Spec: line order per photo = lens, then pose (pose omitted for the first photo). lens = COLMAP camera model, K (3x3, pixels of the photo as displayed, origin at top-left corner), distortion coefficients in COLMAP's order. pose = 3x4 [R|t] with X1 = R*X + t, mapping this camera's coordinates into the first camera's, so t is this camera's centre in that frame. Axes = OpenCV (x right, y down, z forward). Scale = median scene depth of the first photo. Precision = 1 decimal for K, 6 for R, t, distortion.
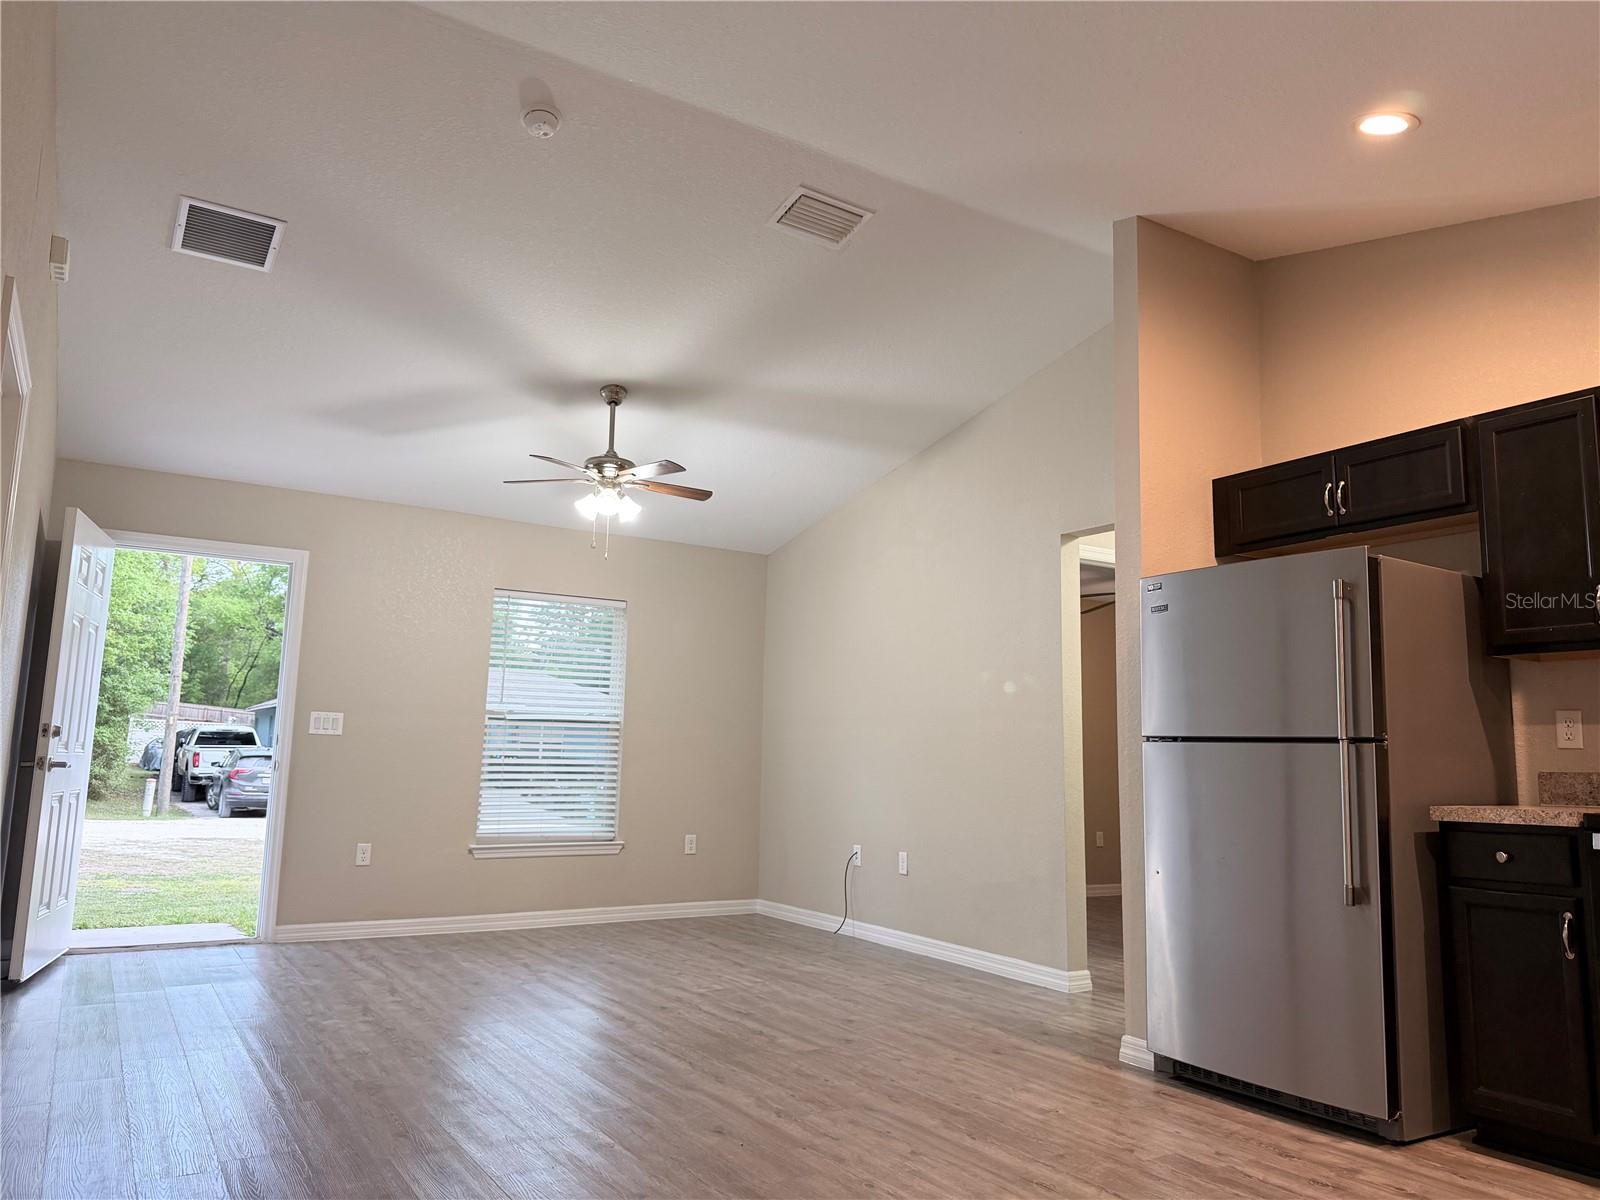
lens RADIAL K [[1128.3, 0, 800.0], [0, 1128.3, 600.0], [0, 0, 1]] dist [0.047264, -0.066404]
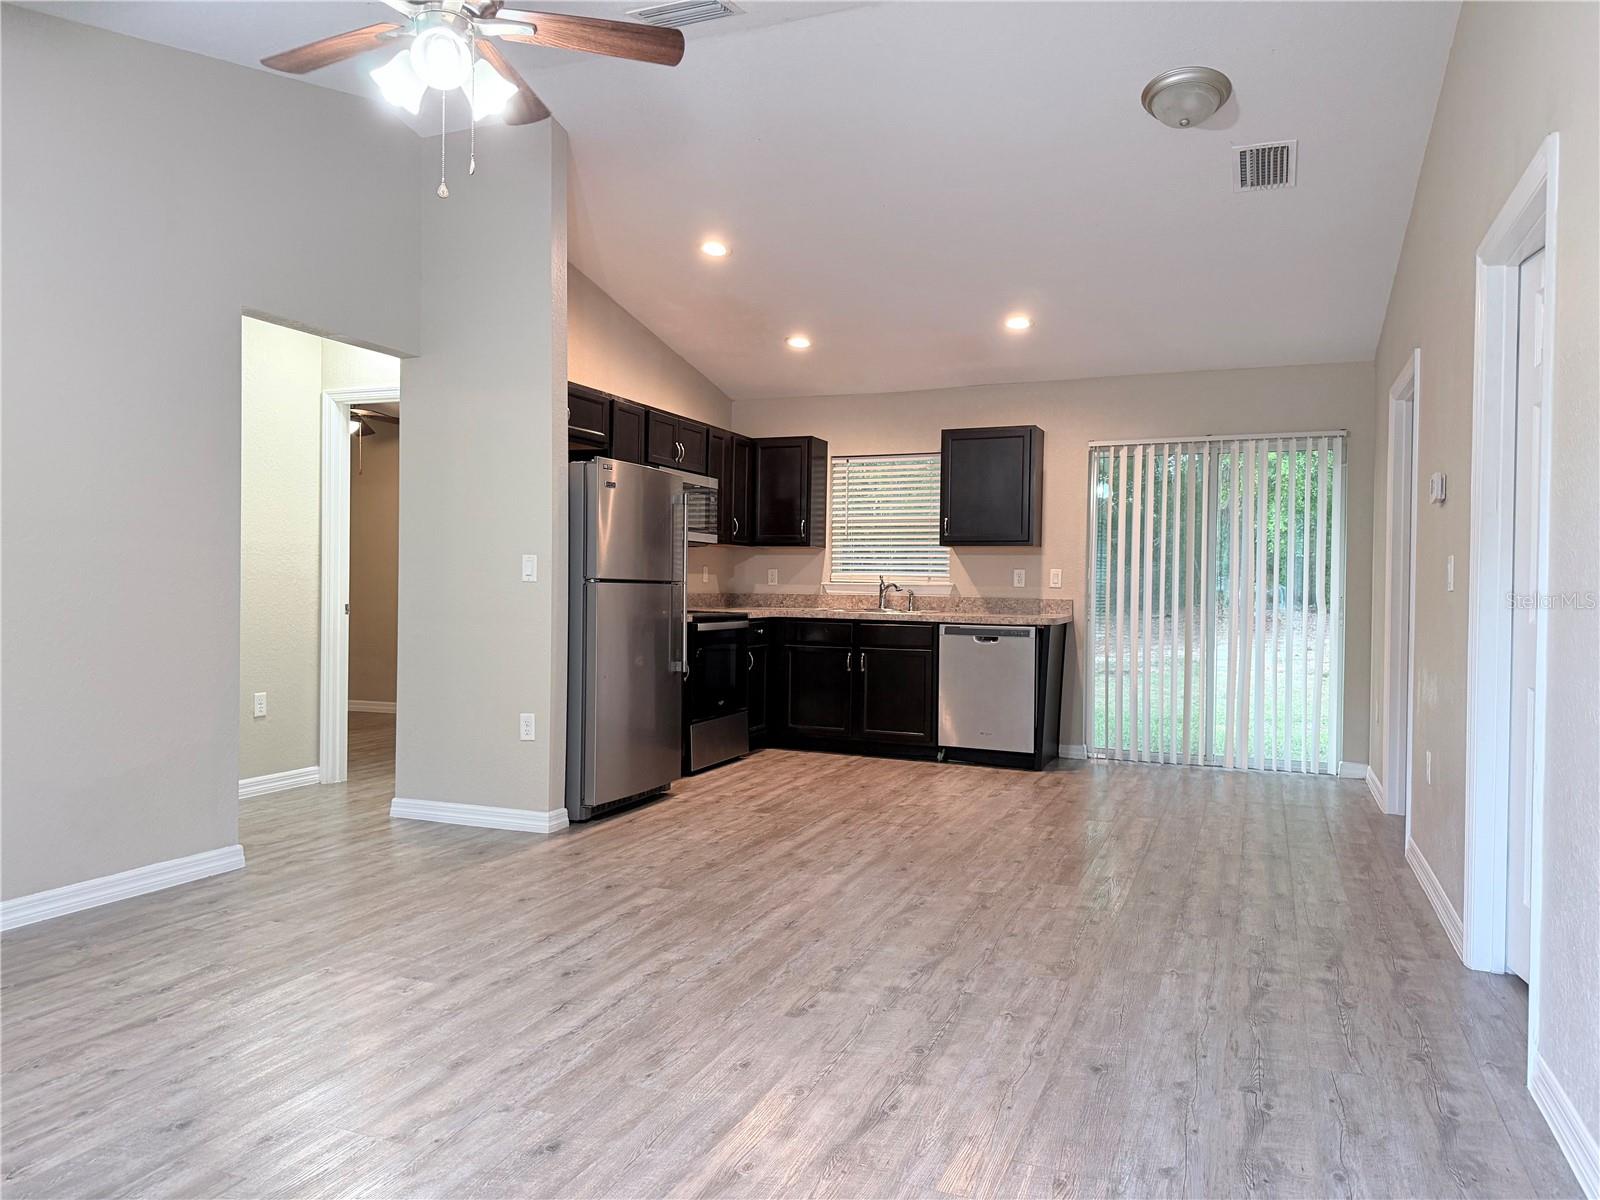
lens RADIAL K [[1081.4, 0, 800.0], [0, 1081.4, 600.0], [0, 0, 1]] dist [0.055257, 0.000154]
pose [[-0.573088, -0.041760, 0.818429, -0.840942], [-0.142087, 0.988638, -0.049048, 0.168363], [-0.807082, -0.144397, -0.572510, 1.484364]]
